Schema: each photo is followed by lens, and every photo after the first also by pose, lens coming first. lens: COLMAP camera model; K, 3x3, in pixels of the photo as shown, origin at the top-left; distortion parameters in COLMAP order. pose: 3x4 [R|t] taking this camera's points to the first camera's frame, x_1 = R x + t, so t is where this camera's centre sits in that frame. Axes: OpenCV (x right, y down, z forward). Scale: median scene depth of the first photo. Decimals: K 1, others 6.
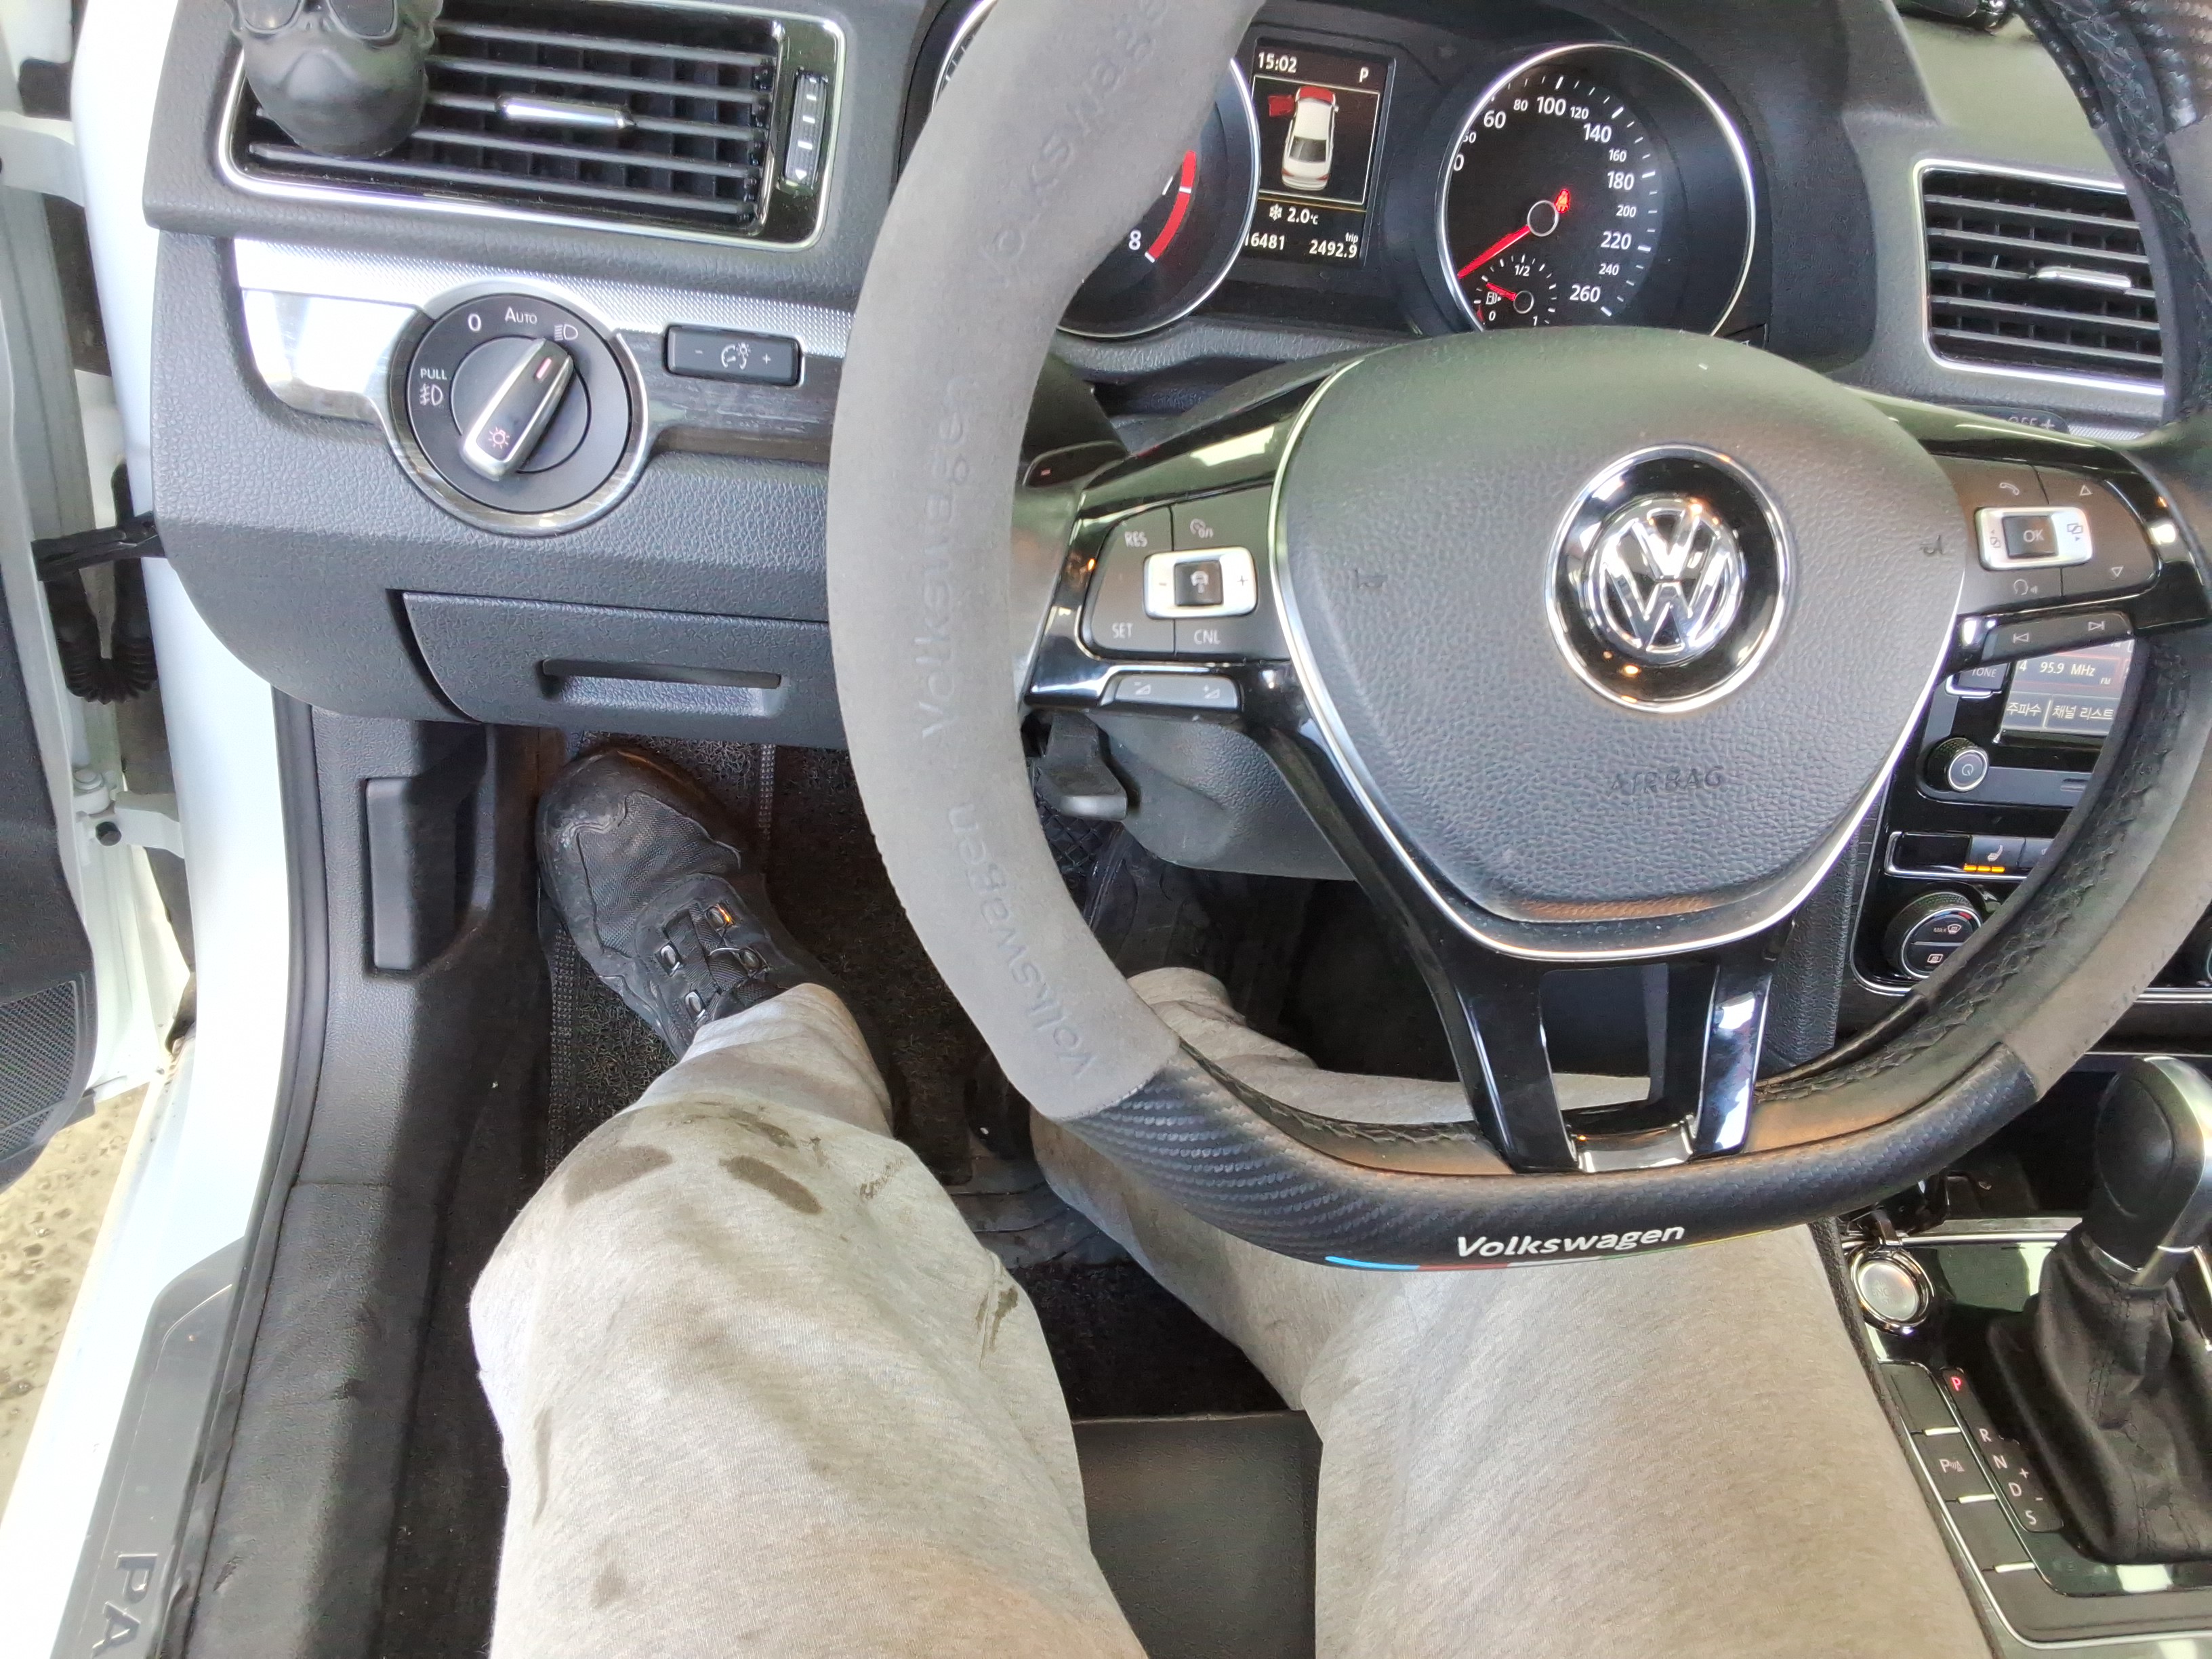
lens RADIAL K [[1772.1, 0, 1137.0], [0, 1772.1, 848.4], [0, 0, 1]] dist [0.150603, -0.293855]
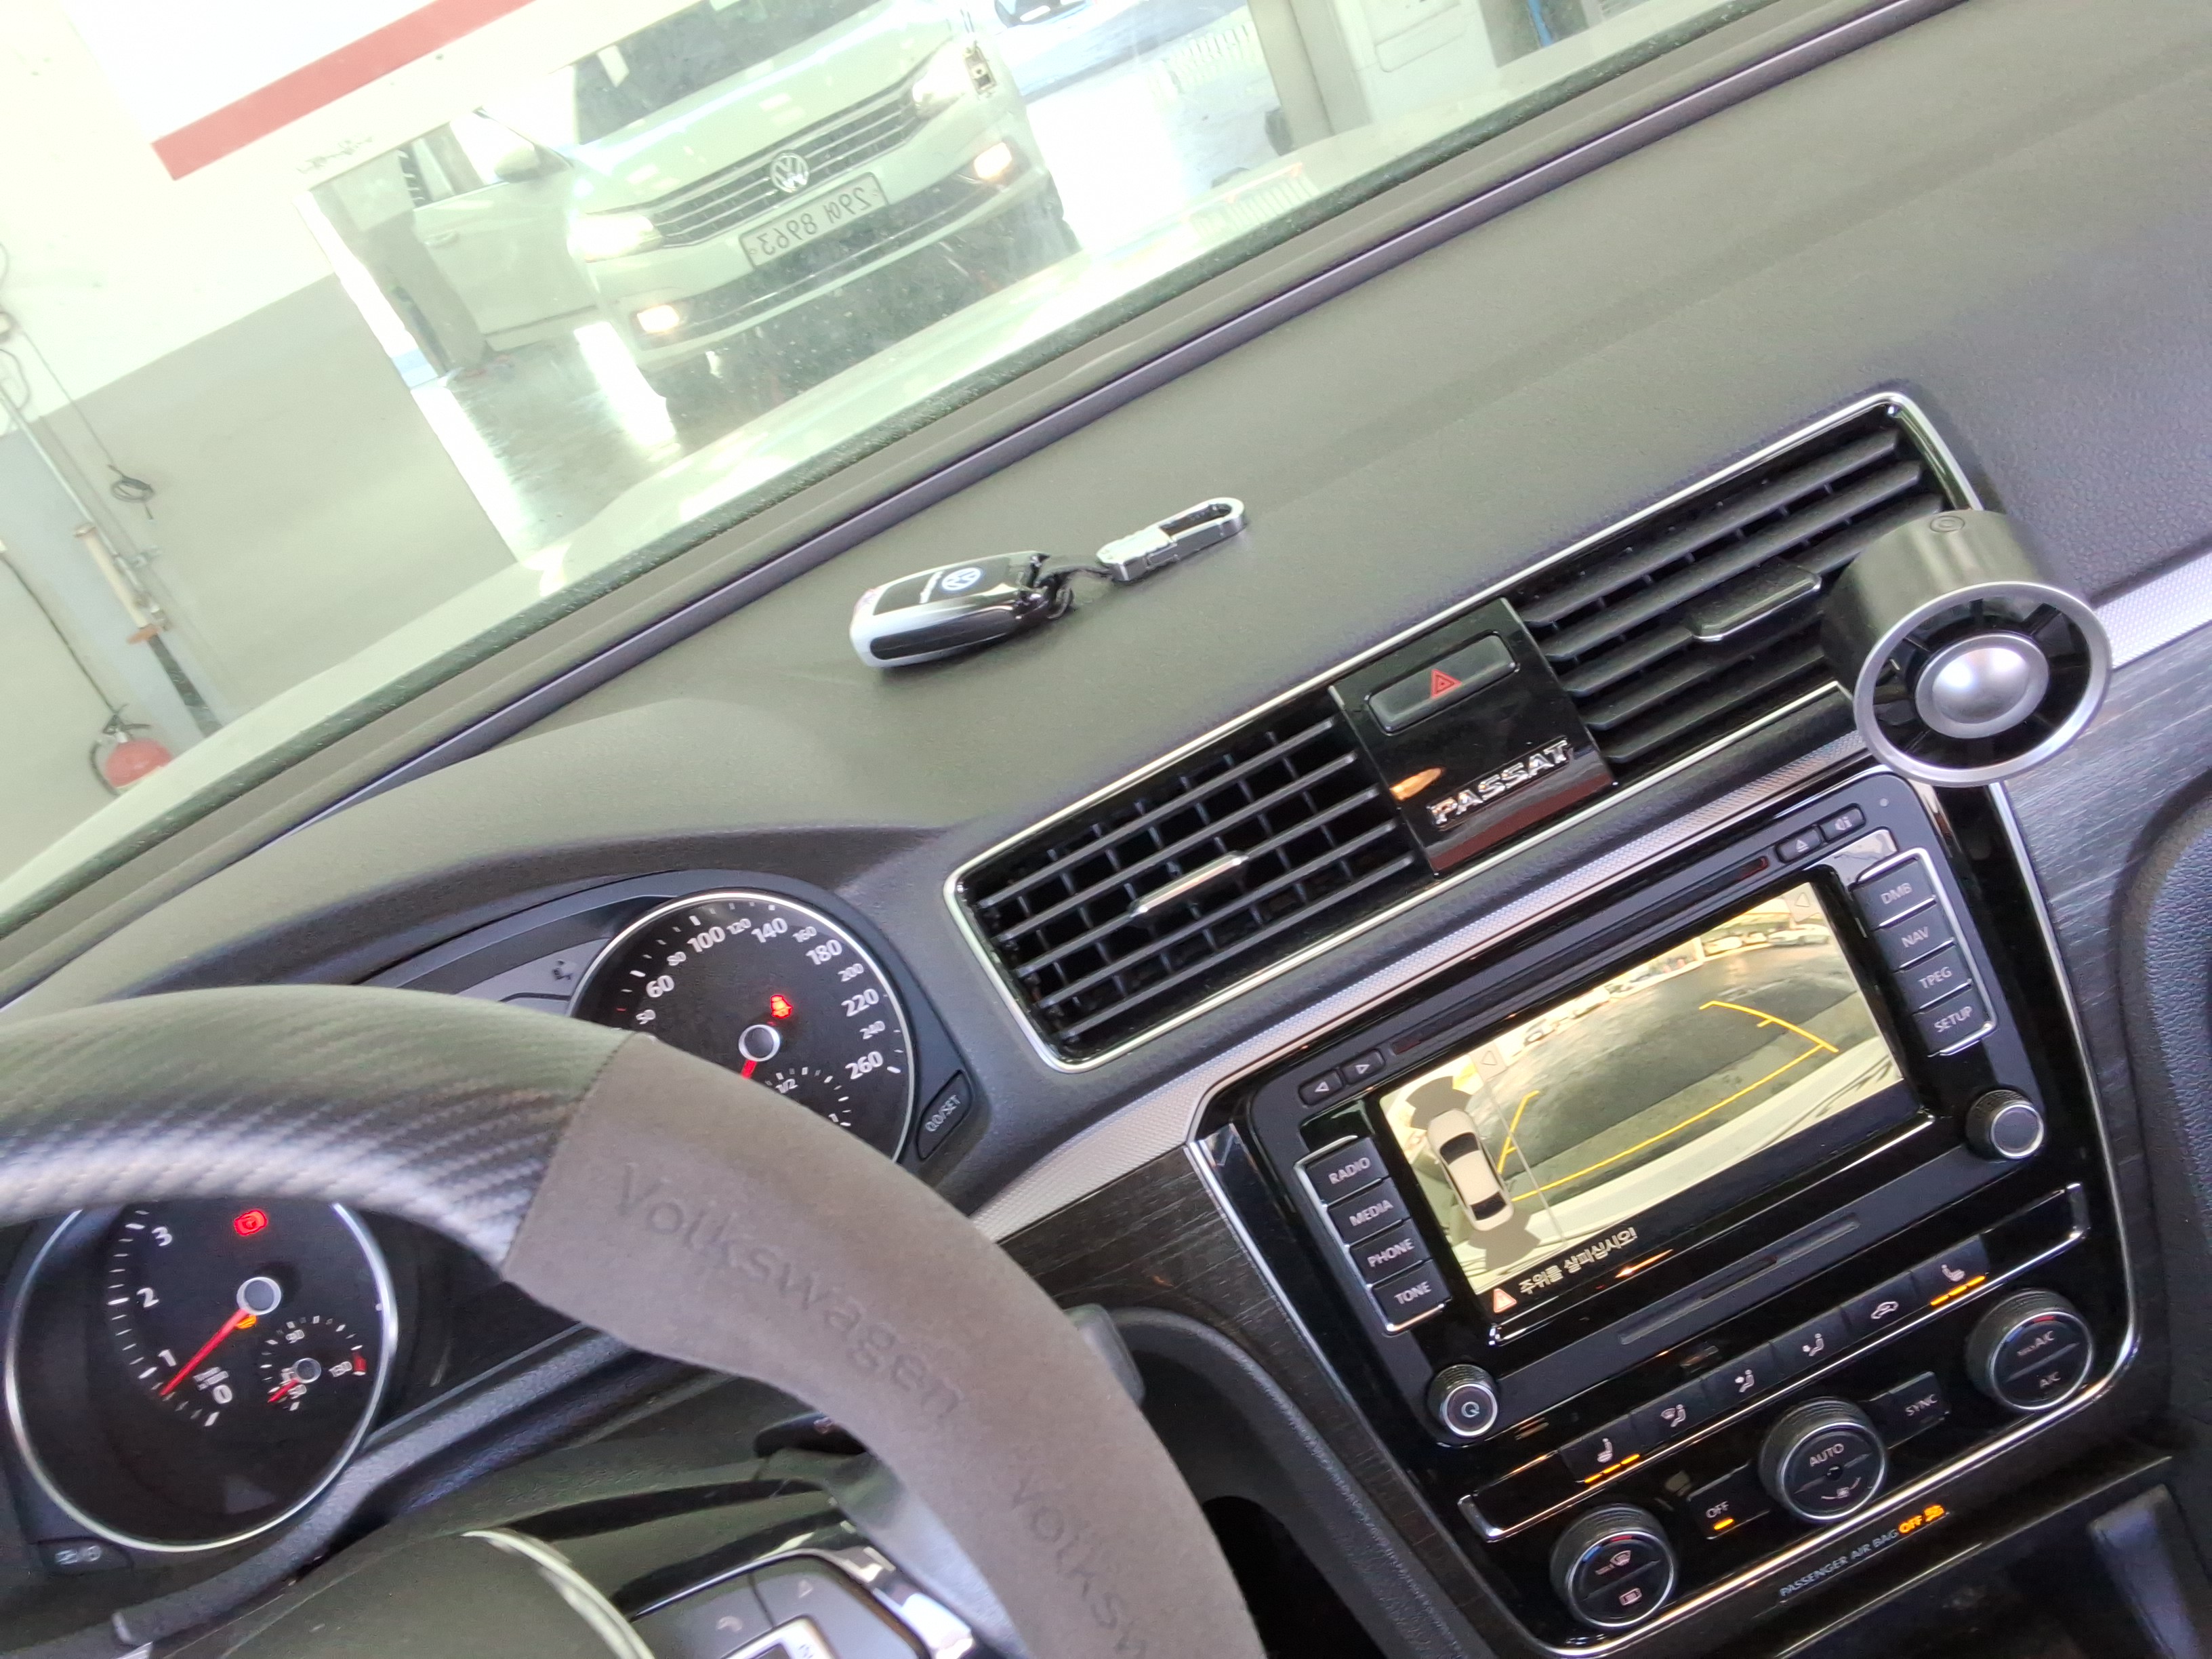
lens RADIAL K [[1797.8, 0, 1106.0], [0, 1797.8, 829.5], [0, 0, 1]] dist [0.122493, -0.156506]
pose [[0.828844, -0.520286, -0.205719, 0.619236], [0.474292, 0.848451, -0.234899, -0.144871], [0.296757, 0.097123, 0.950001, 0.176143]]
